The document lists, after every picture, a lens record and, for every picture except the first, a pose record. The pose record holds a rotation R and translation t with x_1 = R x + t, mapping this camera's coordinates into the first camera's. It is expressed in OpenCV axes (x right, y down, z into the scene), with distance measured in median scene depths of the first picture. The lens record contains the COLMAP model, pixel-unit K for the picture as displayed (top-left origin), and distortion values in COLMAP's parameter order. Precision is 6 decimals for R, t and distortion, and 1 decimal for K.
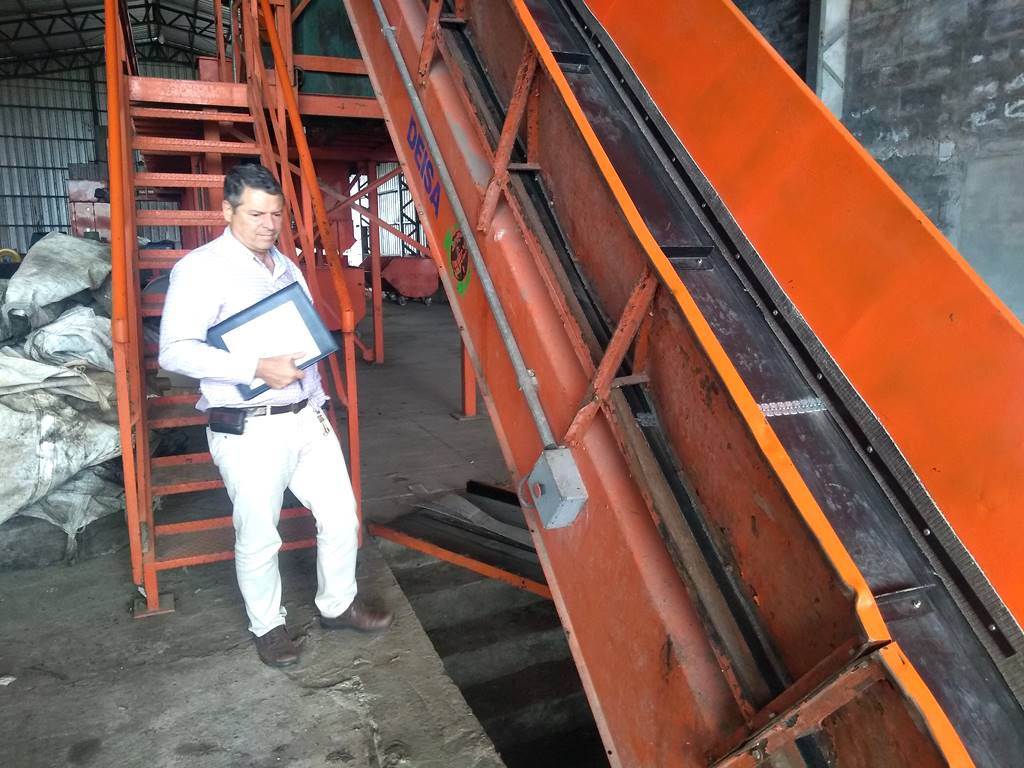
lens RADIAL K [[793.7, 0, 504.0], [0, 793.7, 380.1], [0, 0, 1]] dist [0.071652, -0.089666]
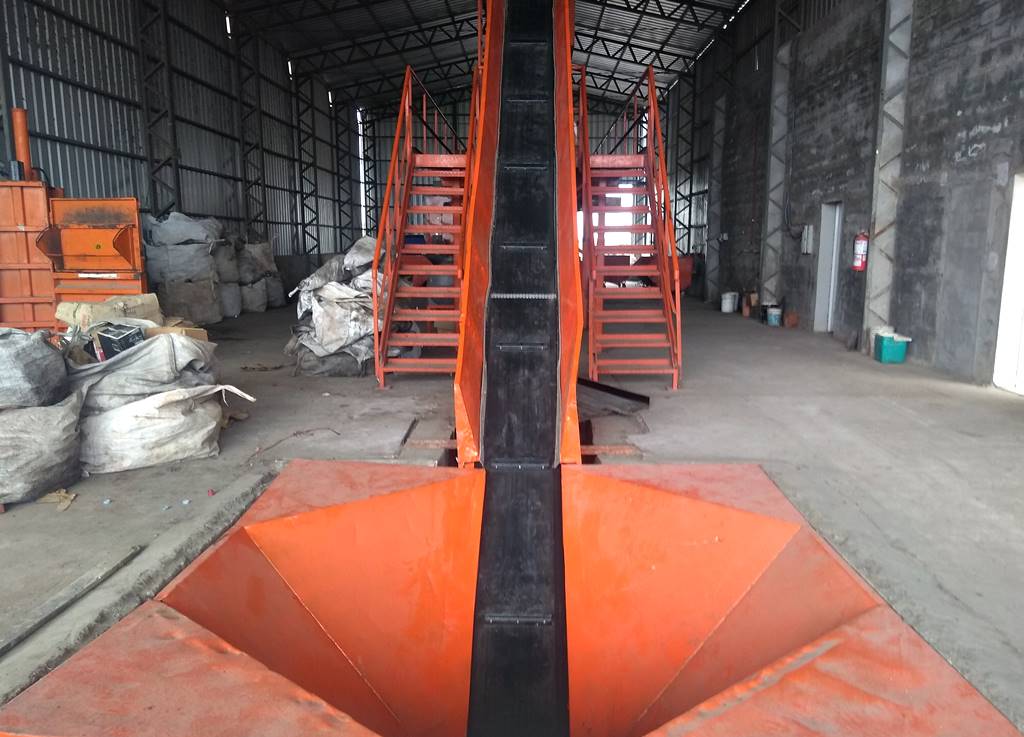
lens RADIAL K [[823.7, 0, 508.0], [0, 823.7, 385.3], [0, 0, 1]] dist [0.084365, -0.114690]
pose [[0.913081, 0.079845, -0.399884, 0.500533], [-0.081242, 0.996603, 0.013486, 0.112325], [0.399603, 0.020173, 0.916466, -0.628992]]
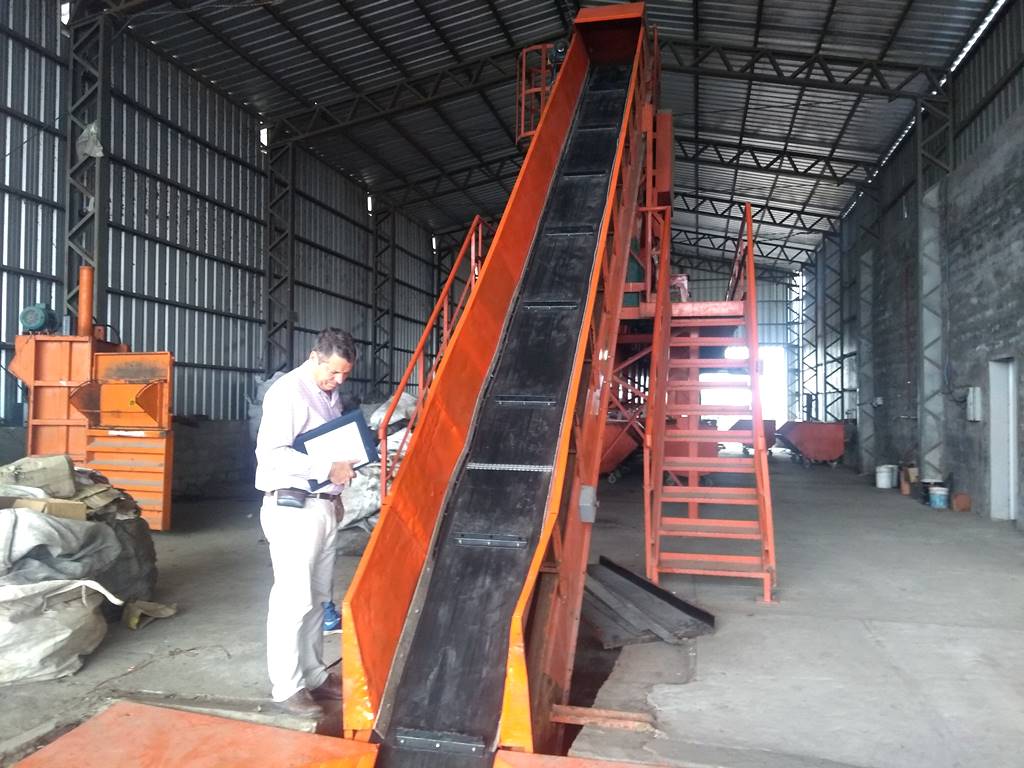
lens RADIAL K [[793.7, 0, 504.0], [0, 793.7, 380.1], [0, 0, 1]] dist [0.071652, -0.089666]
pose [[0.806809, 0.000319, -0.590812, 0.519697], [-0.122533, 0.978347, -0.166801, 0.055992], [0.577966, 0.206970, 0.789379, -0.267317]]
